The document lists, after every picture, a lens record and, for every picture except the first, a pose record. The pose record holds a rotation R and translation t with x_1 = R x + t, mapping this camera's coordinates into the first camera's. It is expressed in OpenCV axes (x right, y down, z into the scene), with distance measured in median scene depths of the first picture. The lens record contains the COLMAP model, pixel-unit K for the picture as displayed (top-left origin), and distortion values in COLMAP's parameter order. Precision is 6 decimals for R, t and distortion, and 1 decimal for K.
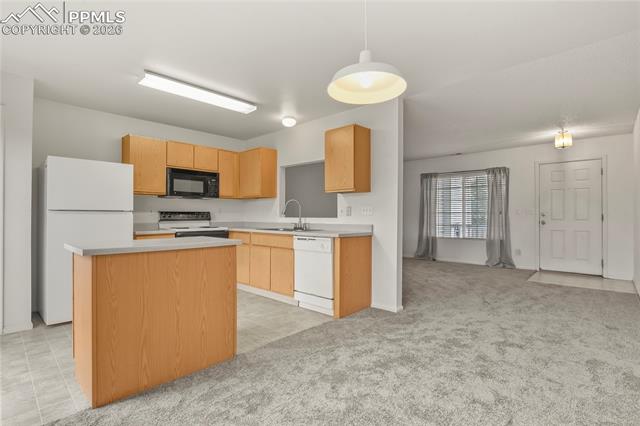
lens RADIAL K [[310.4, 0, 324.5], [0, 310.4, 213.0], [0, 0, 1]] dist [-0.007948, -0.003913]
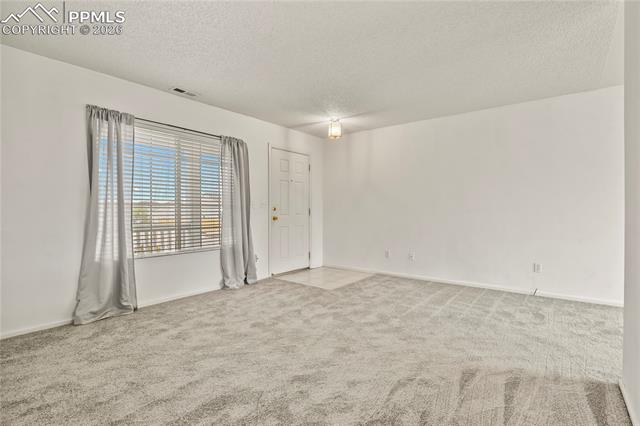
lens RADIAL K [[310.4, 0, 330.1], [0, 310.4, 209.9], [0, 0, 1]] dist [-0.007948, -0.003913]
pose [[-0.100920, -0.005138, 0.994881, -0.184126], [-0.014131, 0.999893, 0.003730, 0.003728], [-0.994794, -0.013682, -0.100982, 1.219005]]
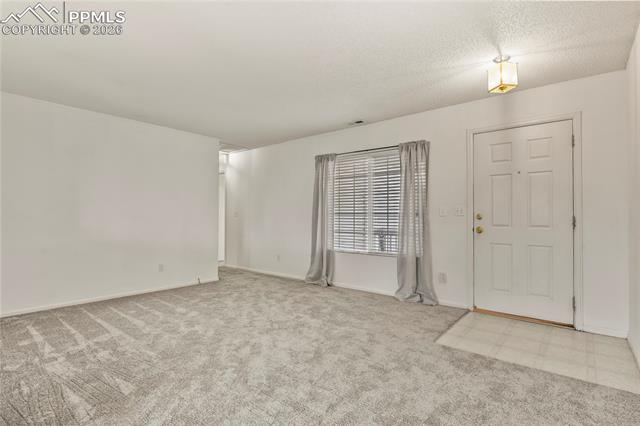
lens RADIAL K [[310.4, 0, 323.5], [0, 310.4, 212.4], [0, 0, 1]] dist [-0.007948, -0.003913]
pose [[0.998325, 0.005522, 0.057584, 0.483845], [-0.004954, 0.999938, -0.009989, 0.005148], [-0.057636, 0.009687, 0.998291, 0.543225]]
